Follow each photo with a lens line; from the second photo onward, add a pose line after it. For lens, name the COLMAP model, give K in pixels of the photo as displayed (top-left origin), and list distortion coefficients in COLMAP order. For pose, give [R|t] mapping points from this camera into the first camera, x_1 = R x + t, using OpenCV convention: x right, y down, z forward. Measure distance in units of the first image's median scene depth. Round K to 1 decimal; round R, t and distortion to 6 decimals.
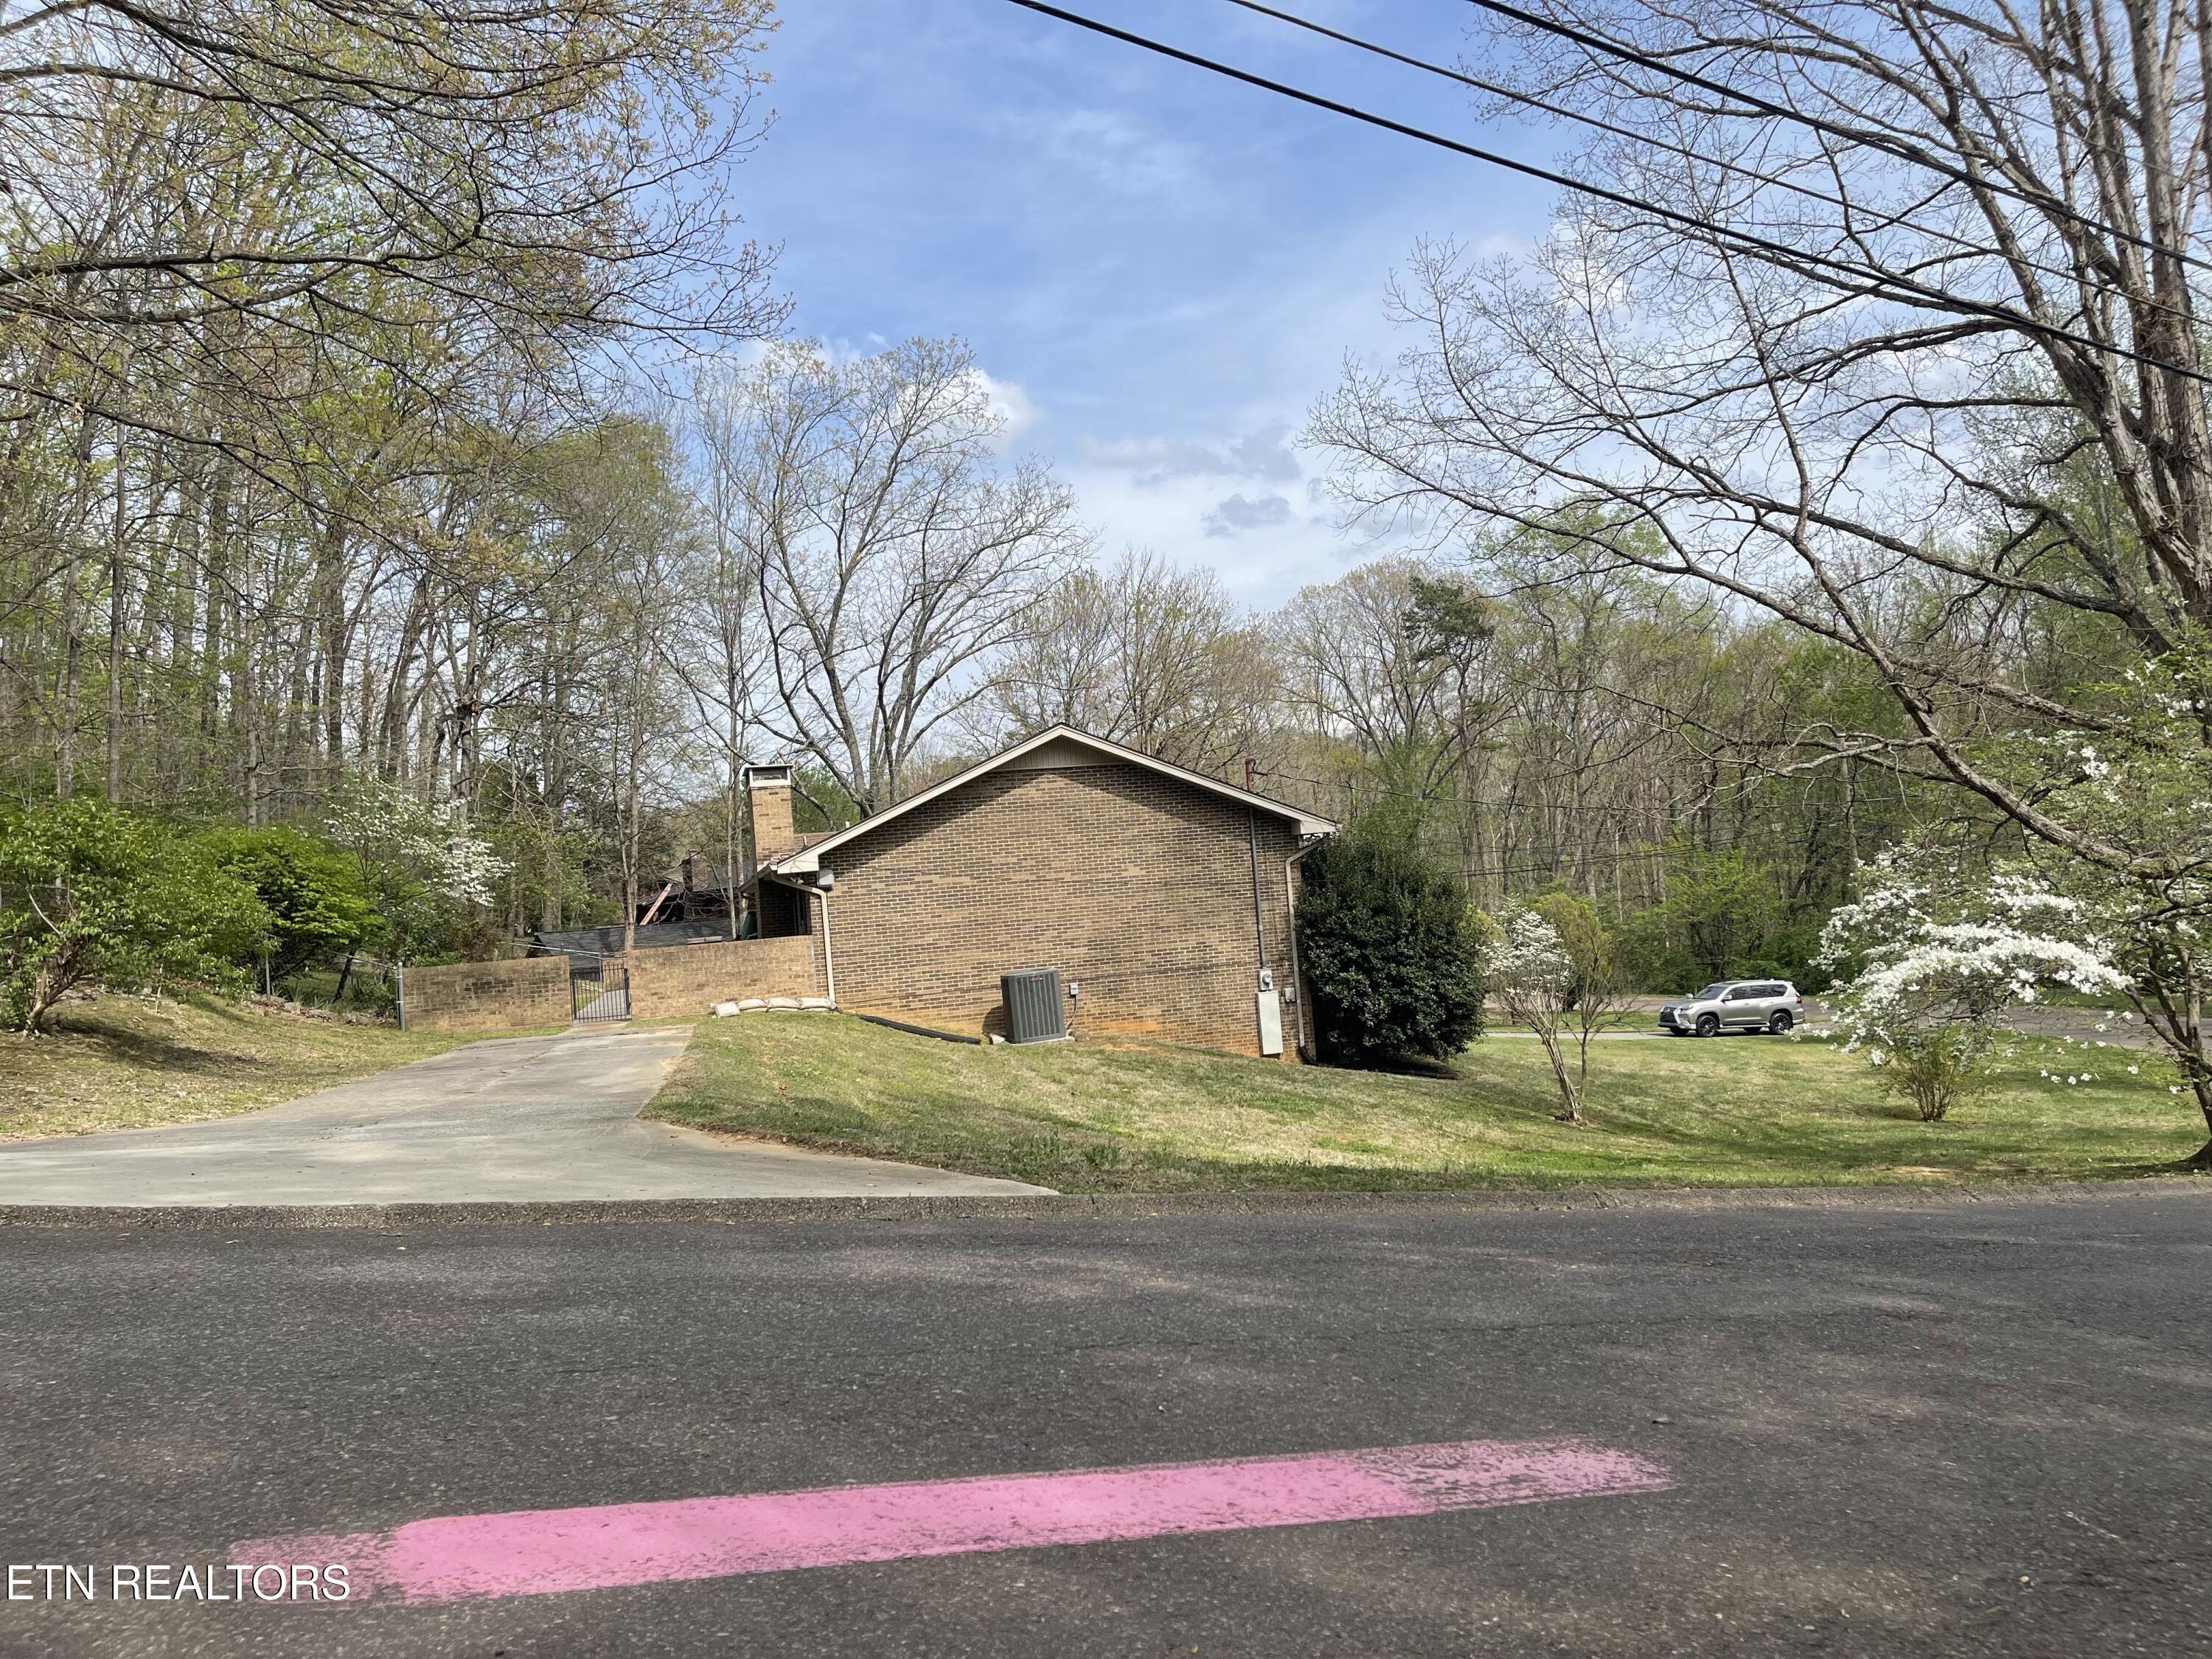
lens RADIAL K [[1672.7, 0, 1124.0], [0, 1672.7, 830.8], [0, 0, 1]] dist [0.093819, -0.134480]
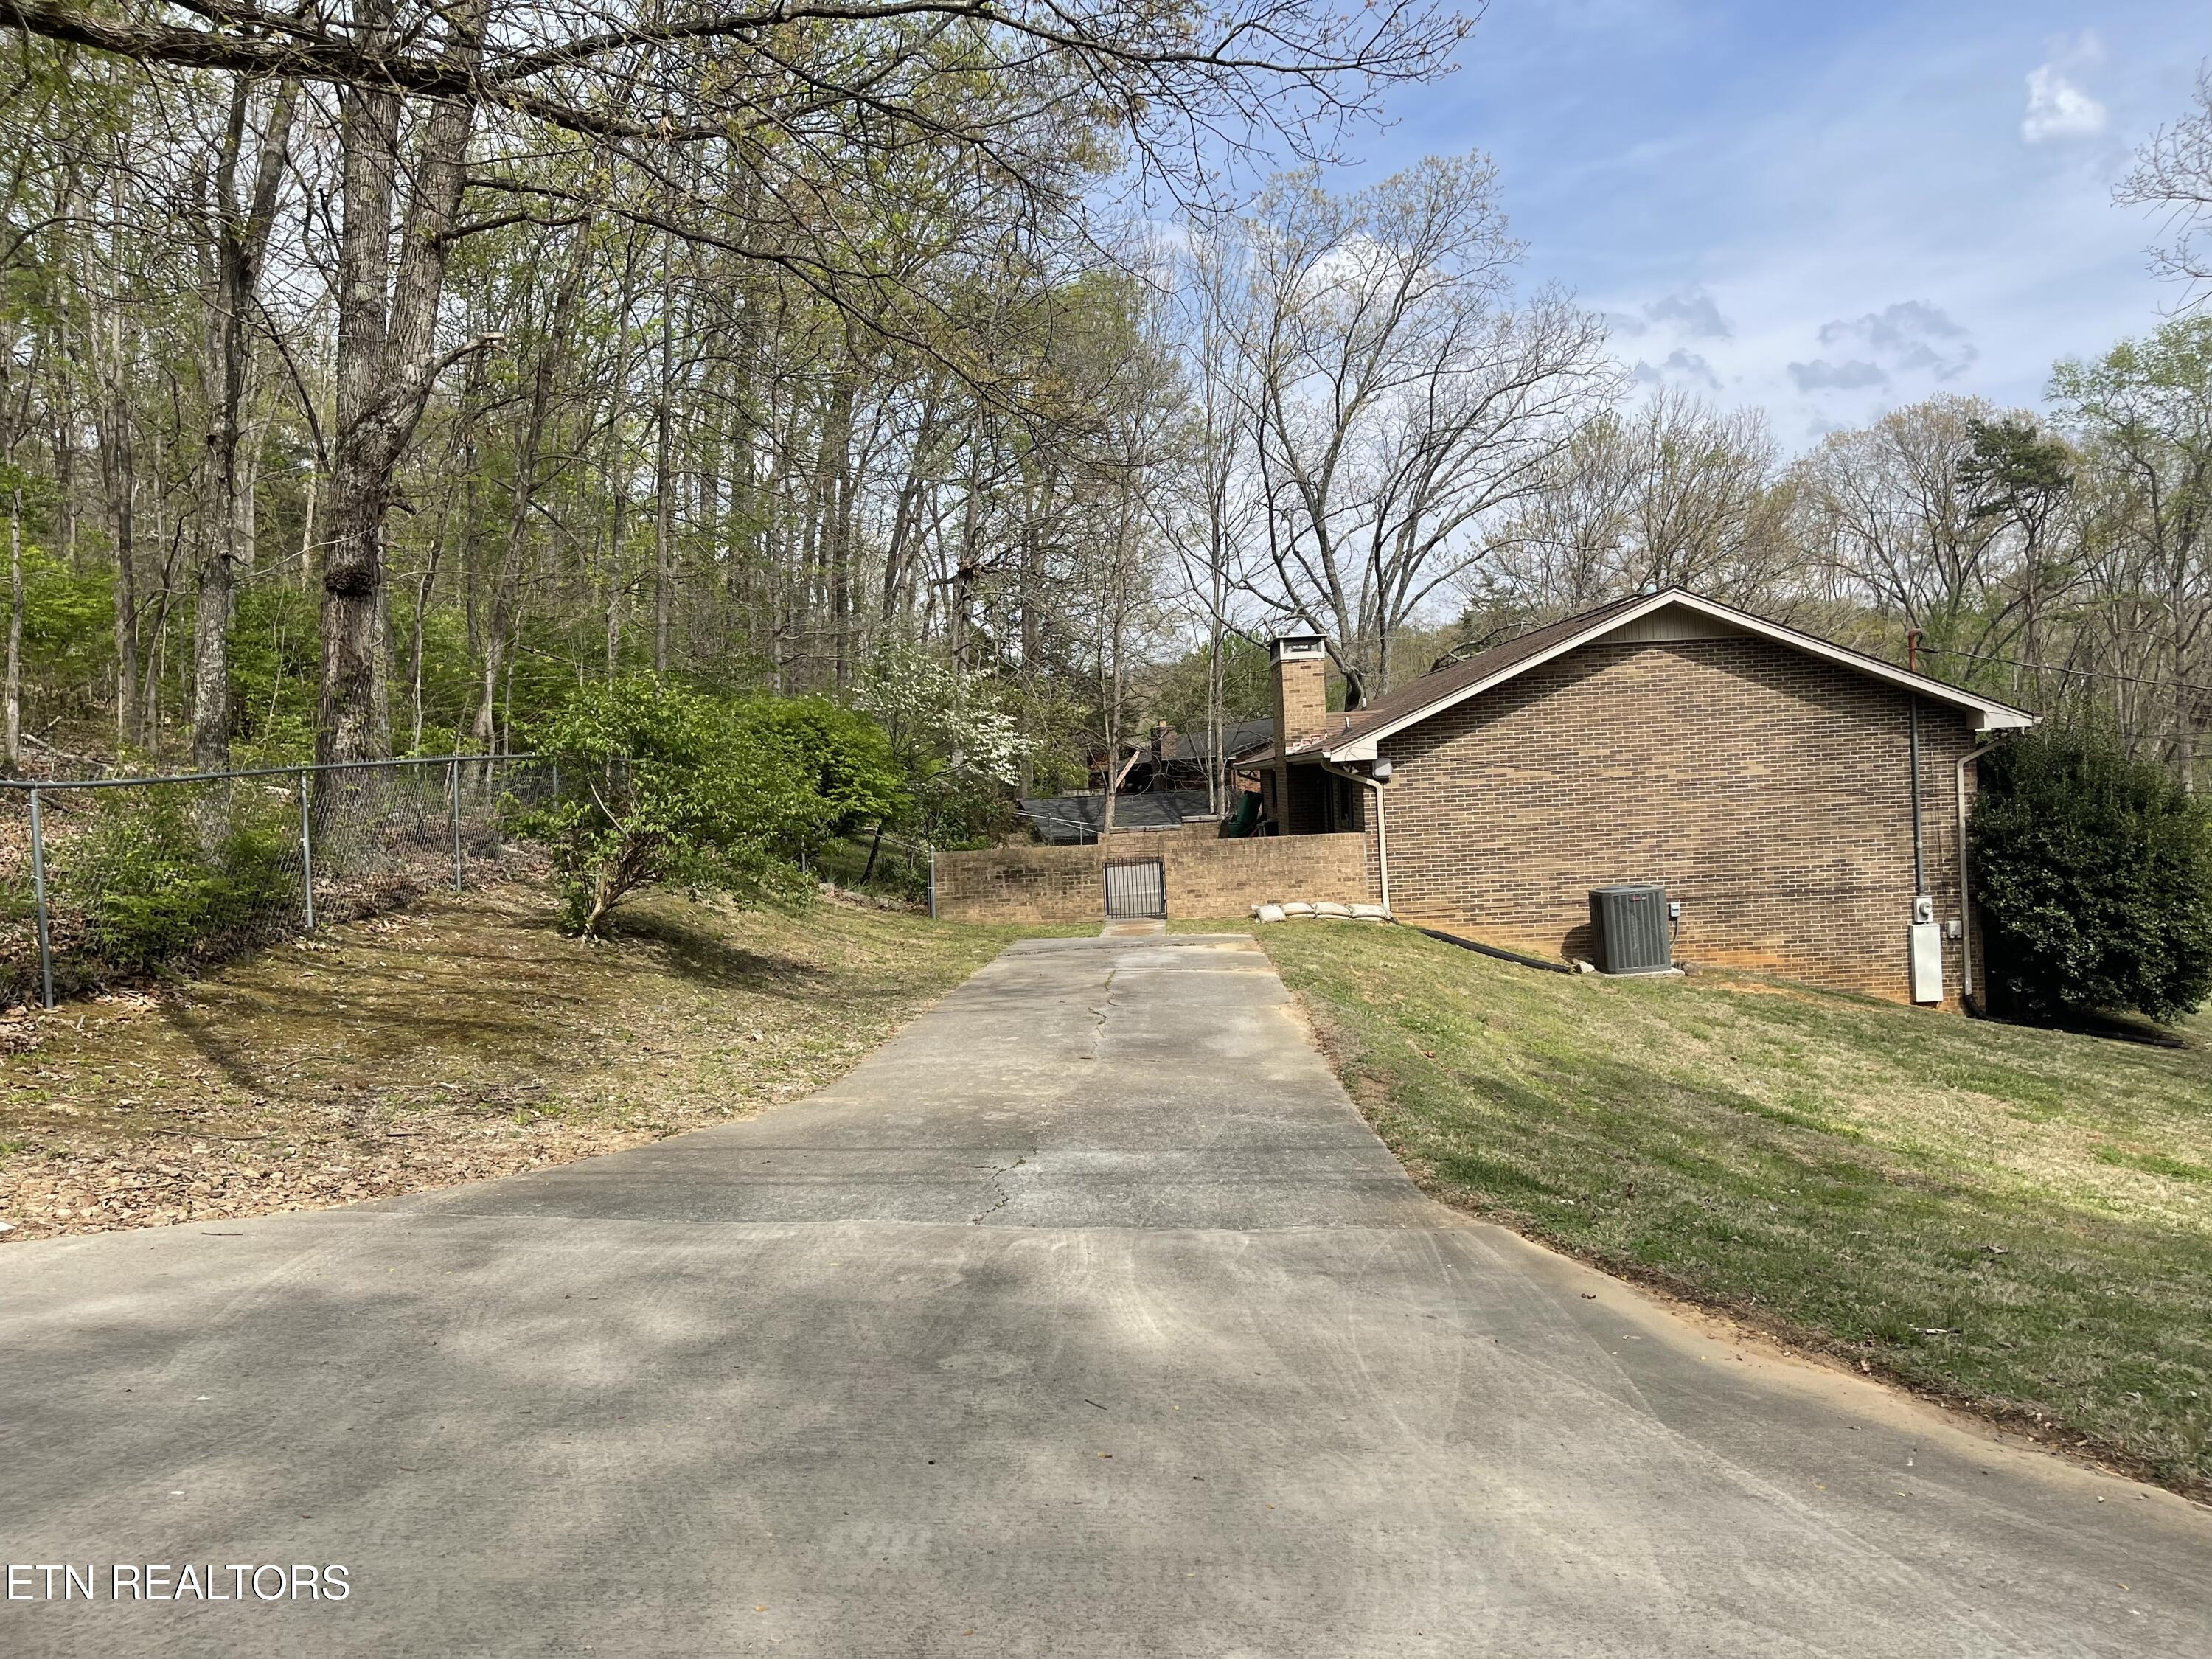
lens RADIAL K [[1669.2, 0, 1114.1], [0, 1669.2, 814.6], [0, 0, 1]] dist [0.085281, -0.106981]
pose [[0.966354, 0.038393, -0.254333, -0.085977], [-0.020561, 0.997163, 0.072405, -0.006926], [0.256392, -0.064739, 0.964403, 0.123815]]
